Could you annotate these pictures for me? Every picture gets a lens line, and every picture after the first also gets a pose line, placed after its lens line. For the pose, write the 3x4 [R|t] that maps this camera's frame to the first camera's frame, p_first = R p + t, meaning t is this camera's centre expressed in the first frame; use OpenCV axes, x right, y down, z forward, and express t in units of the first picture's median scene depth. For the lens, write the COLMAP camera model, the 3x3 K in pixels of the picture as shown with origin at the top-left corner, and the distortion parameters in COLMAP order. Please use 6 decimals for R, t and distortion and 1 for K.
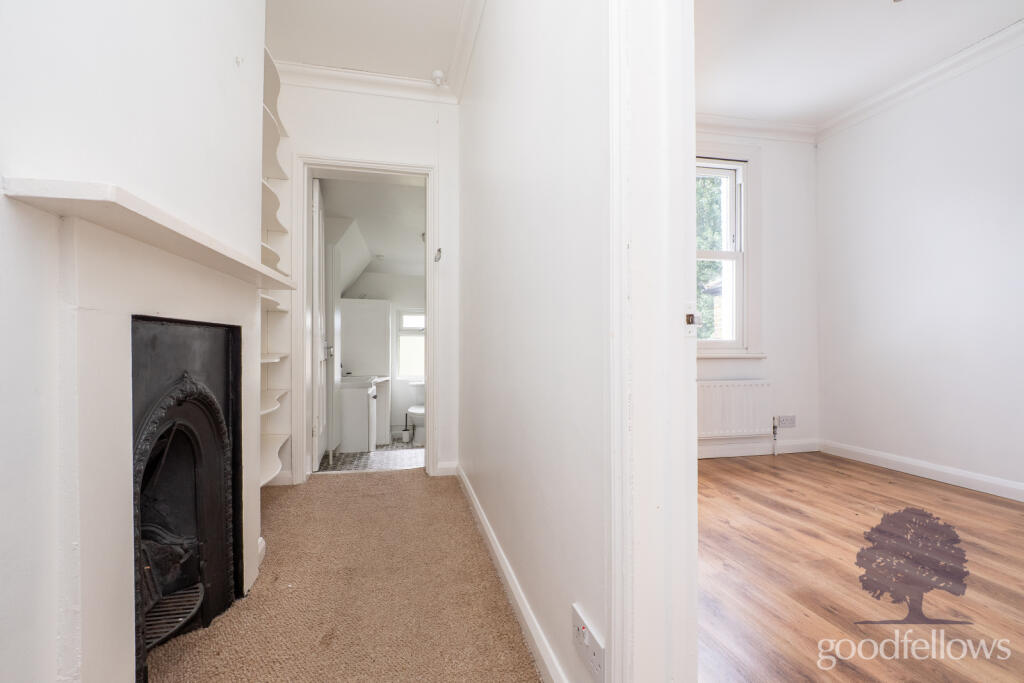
lens RADIAL K [[432.3, 0, 501.9], [0, 432.3, 340.8], [0, 0, 1]] dist [0.000593, 0.000677]
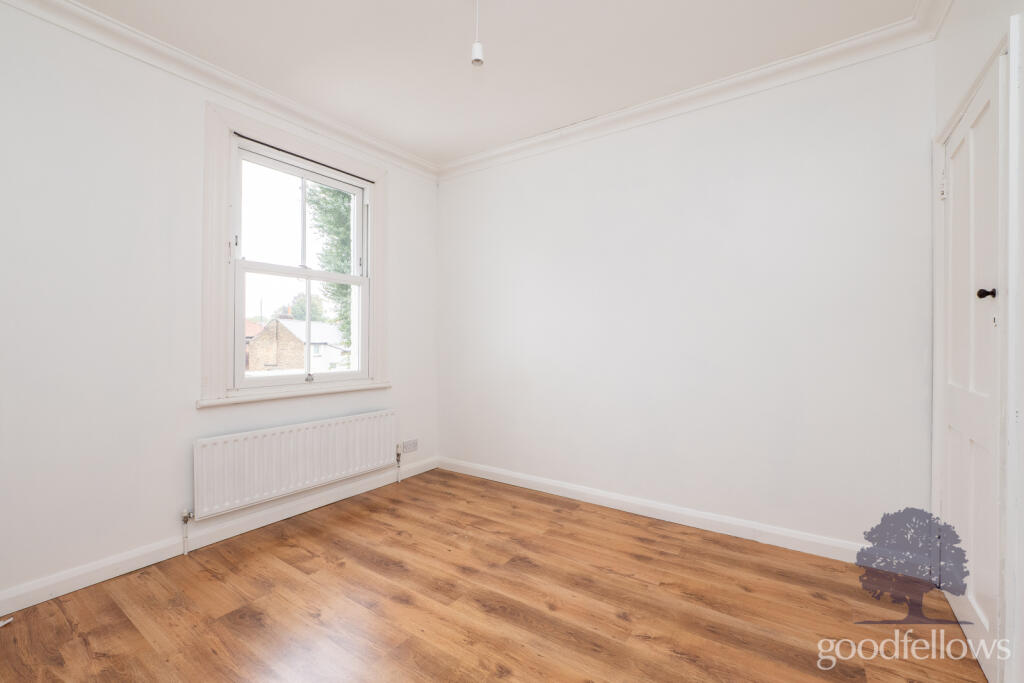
lens RADIAL K [[432.3, 0, 501.9], [0, 432.3, 340.8], [0, 0, 1]] dist [0.000593, 0.000677]
pose [[0.750180, 0.006697, 0.661199, 0.176506], [-0.016155, 0.999836, 0.008202, -0.093270], [-0.661036, -0.016834, 0.750165, 0.112671]]
